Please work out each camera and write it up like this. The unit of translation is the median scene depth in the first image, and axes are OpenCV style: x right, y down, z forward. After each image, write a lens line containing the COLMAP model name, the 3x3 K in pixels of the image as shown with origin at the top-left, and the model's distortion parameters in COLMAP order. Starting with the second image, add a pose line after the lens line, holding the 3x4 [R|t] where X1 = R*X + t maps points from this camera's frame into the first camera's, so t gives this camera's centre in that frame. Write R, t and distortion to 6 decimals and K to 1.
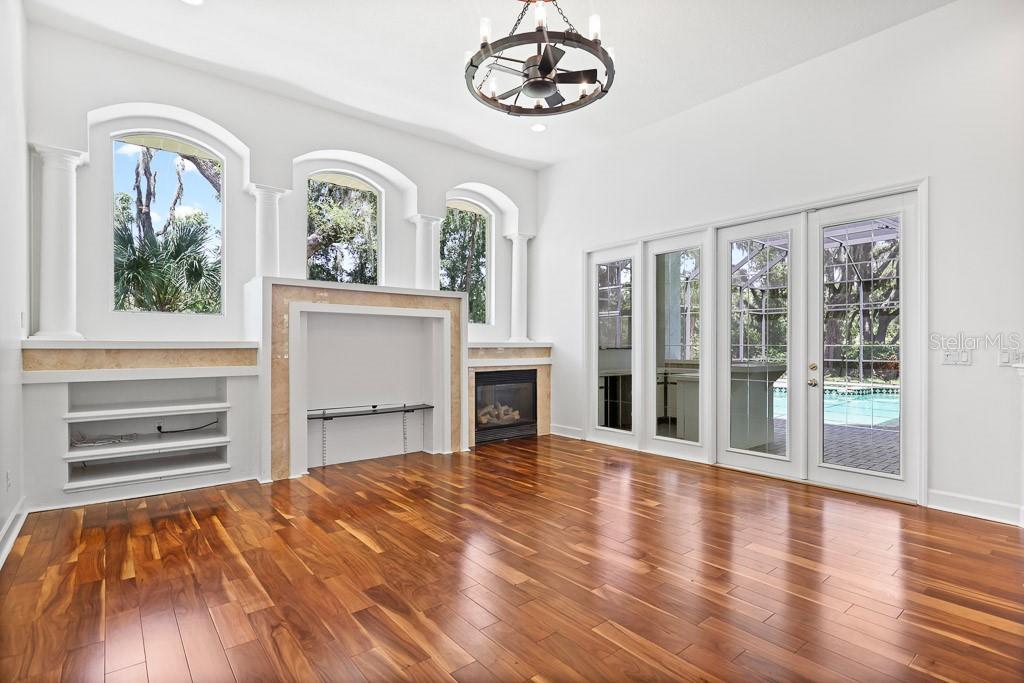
lens RADIAL K [[516.5, 0, 533.5], [0, 516.5, 338.9], [0, 0, 1]] dist [-0.003738, -0.000705]
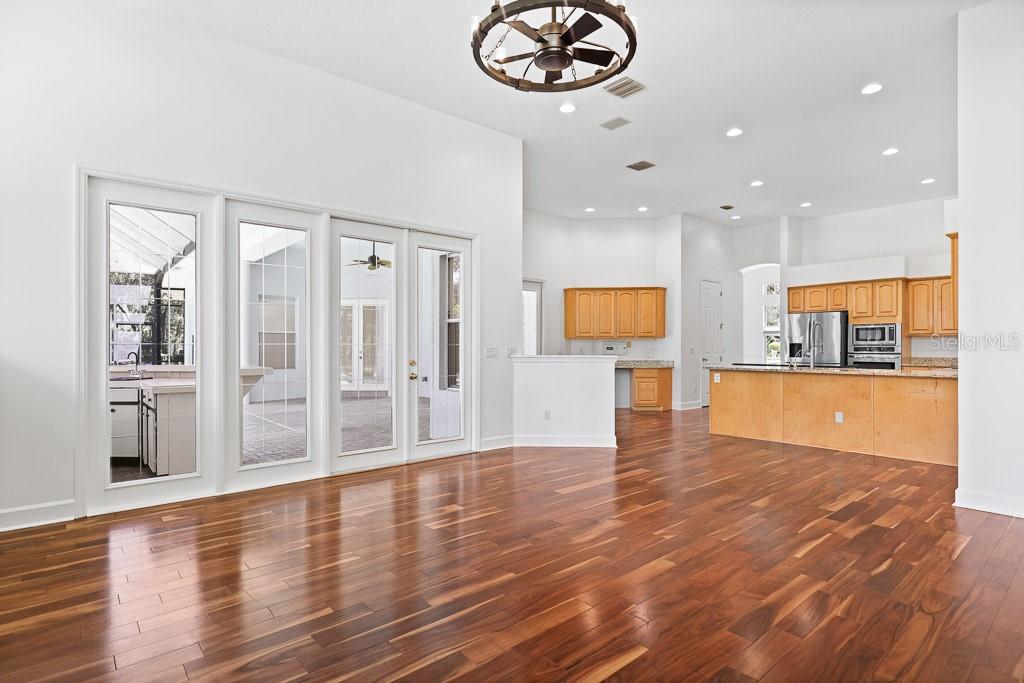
lens RADIAL K [[519.2, 0, 514.5], [0, 519.2, 343.4], [0, 0, 1]] dist [-0.006107, -0.000004]
pose [[-0.019459, 0.004787, 0.999799, -0.665966], [-0.015297, 0.999870, -0.005085, 0.012055], [-0.999694, -0.015393, -0.019384, 0.810386]]
